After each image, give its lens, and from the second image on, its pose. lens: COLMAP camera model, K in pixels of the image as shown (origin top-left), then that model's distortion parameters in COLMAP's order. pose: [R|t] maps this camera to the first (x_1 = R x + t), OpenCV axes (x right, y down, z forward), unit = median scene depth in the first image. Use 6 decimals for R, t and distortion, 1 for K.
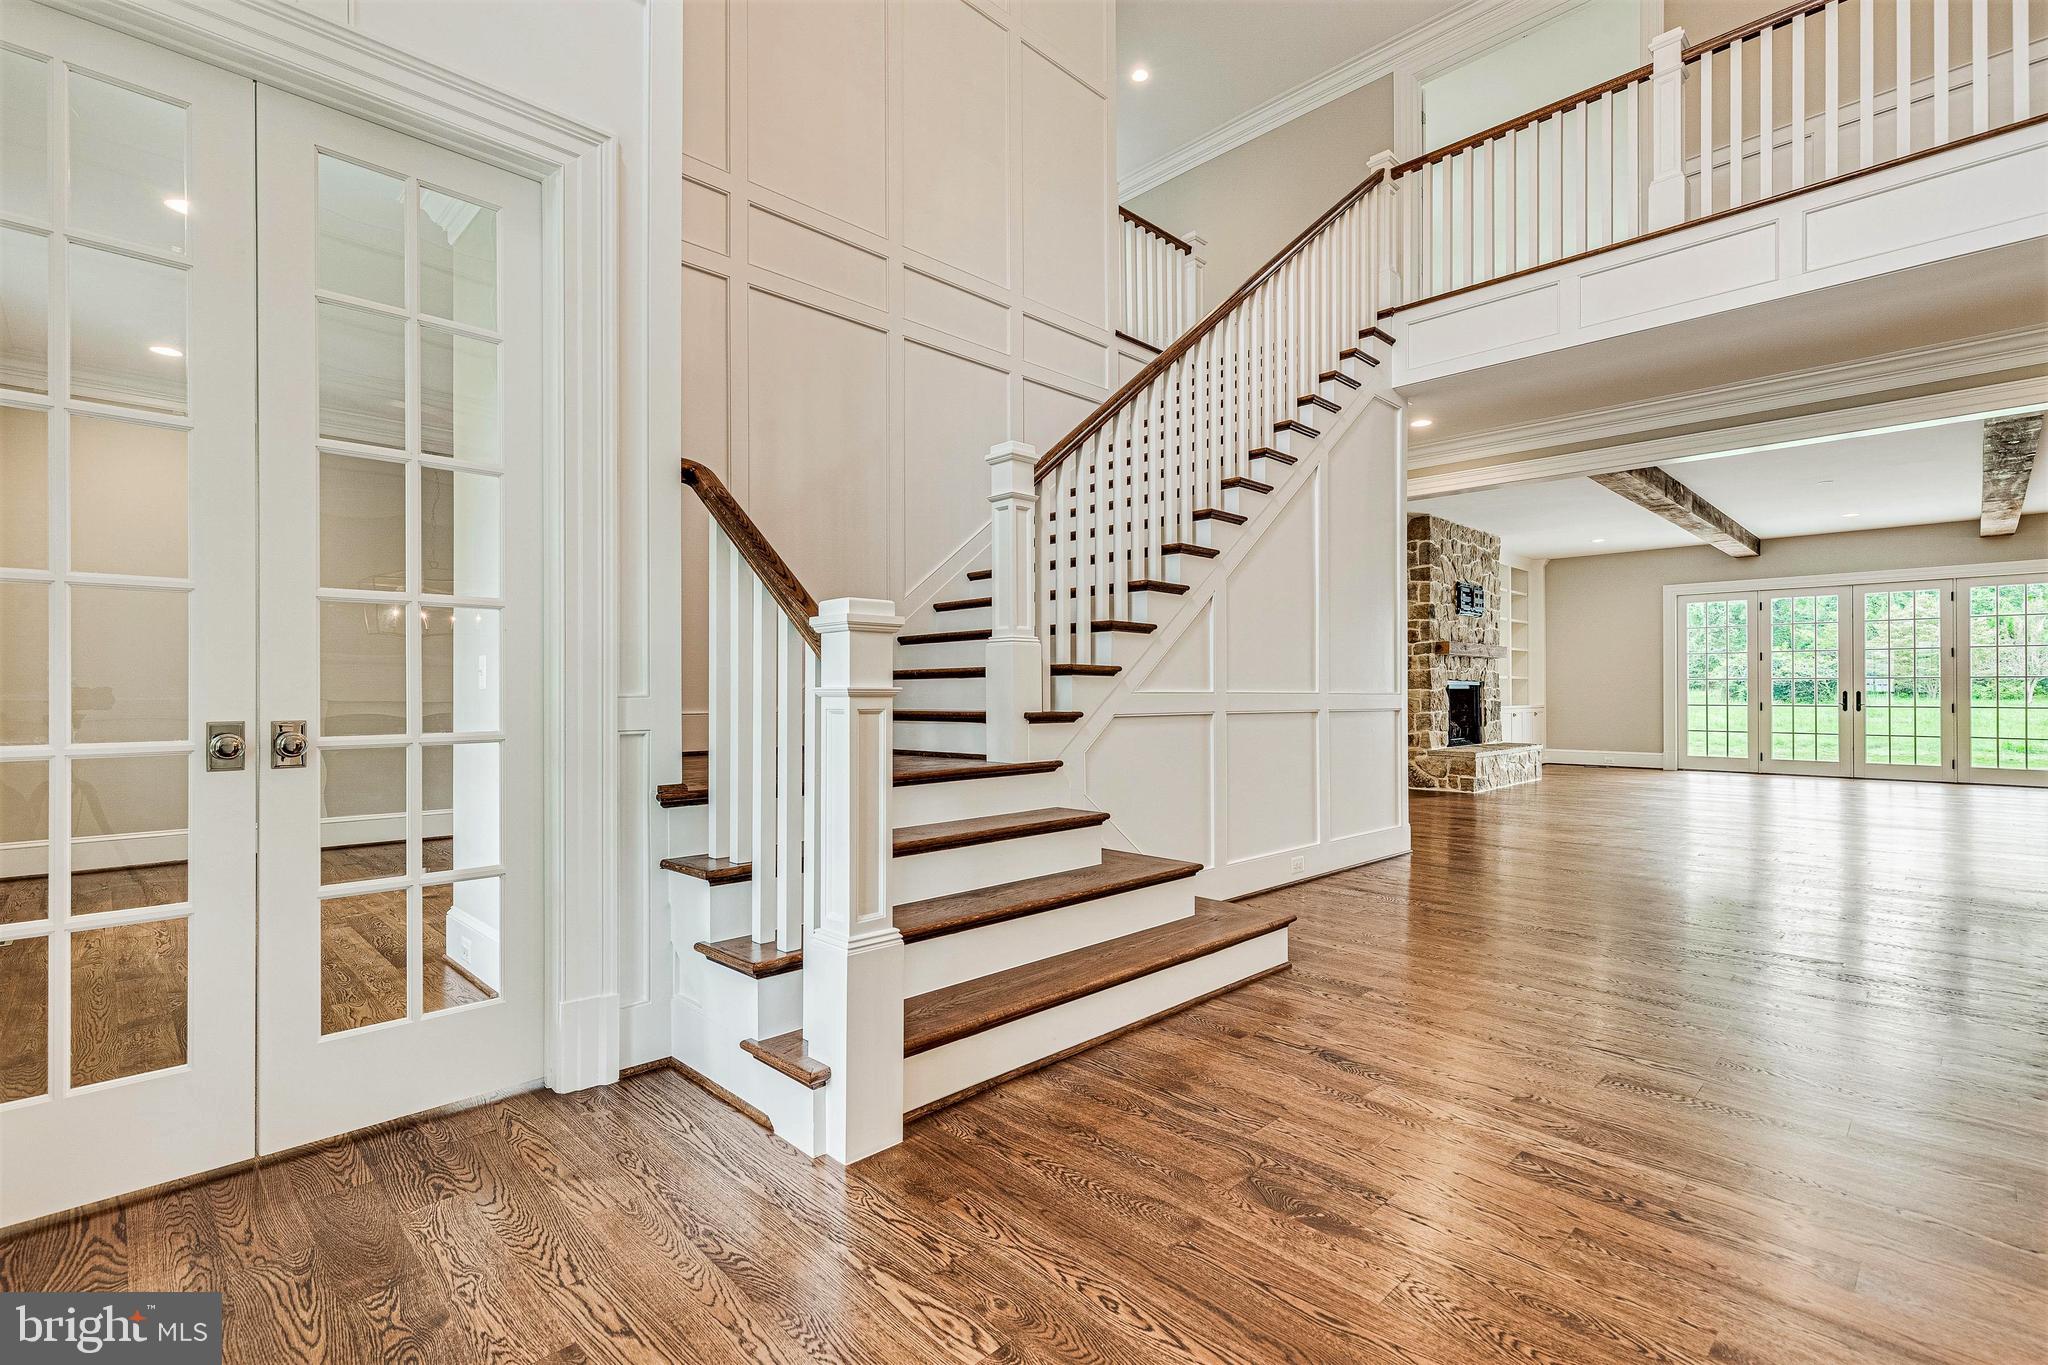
lens RADIAL K [[922.0, 0, 1039.4], [0, 922.0, 694.4], [0, 0, 1]] dist [0.000363, -0.000434]
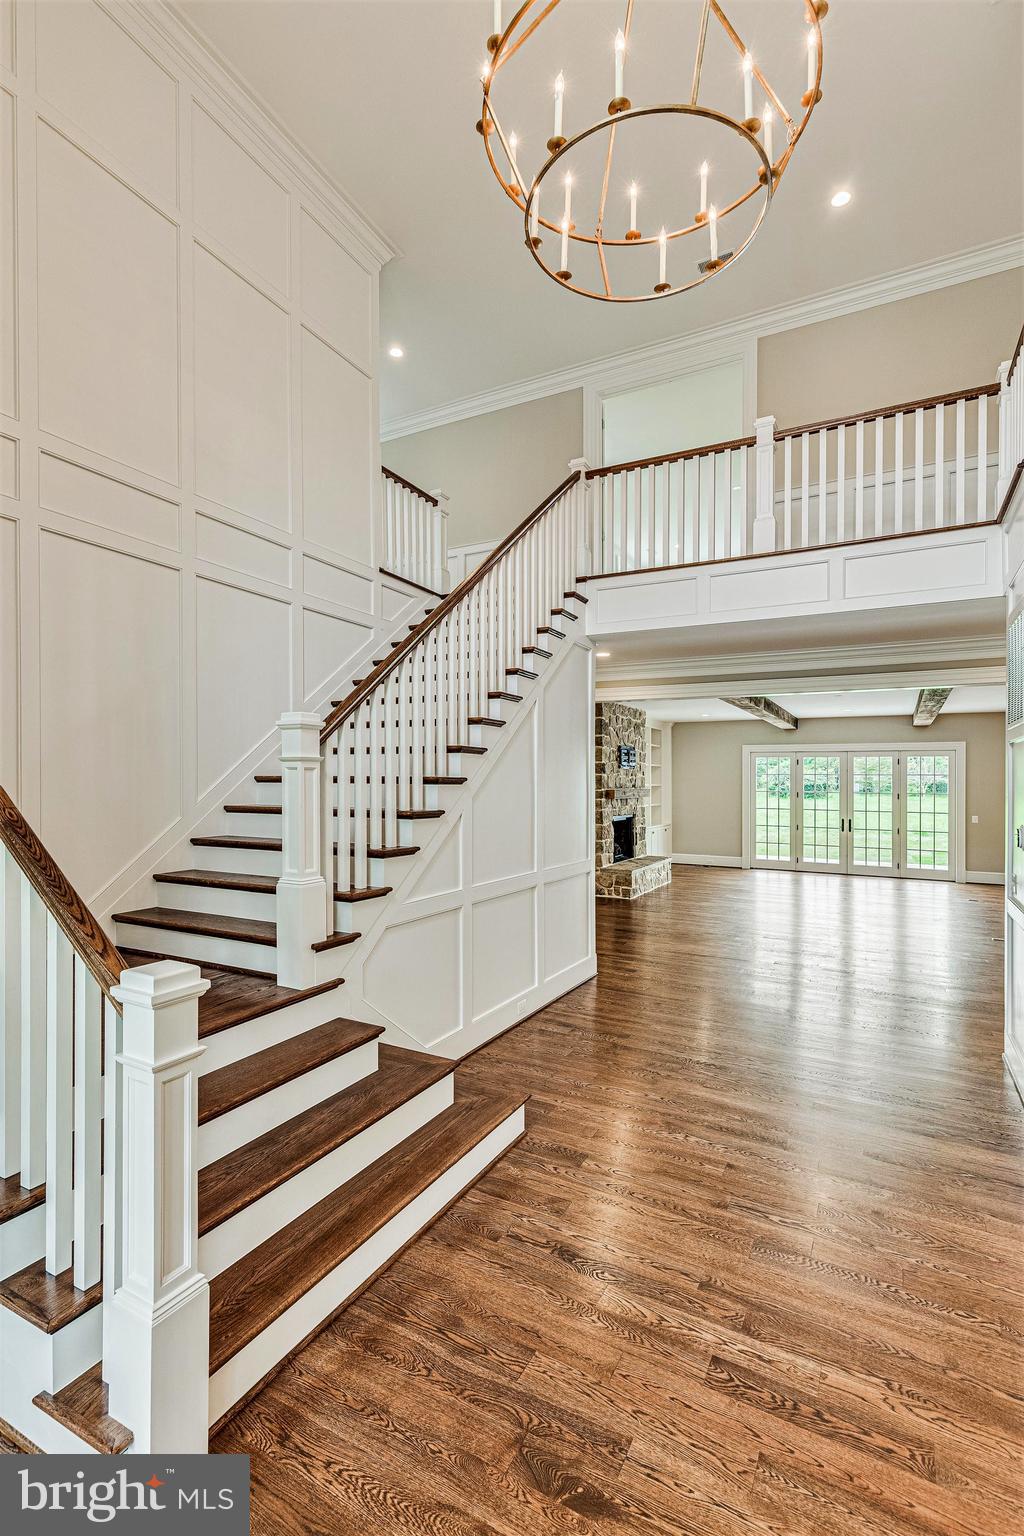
lens RADIAL K [[685.7, 0, 512.0], [0, 685.7, 768.0], [0, 0, 1]] dist [0.003898, 0.000015]
pose [[0.956537, 0.000368, 0.291611, -0.019979], [-0.004085, 0.999918, 0.012139, -0.161116], [-0.291582, -0.012803, 0.956460, 0.062571]]
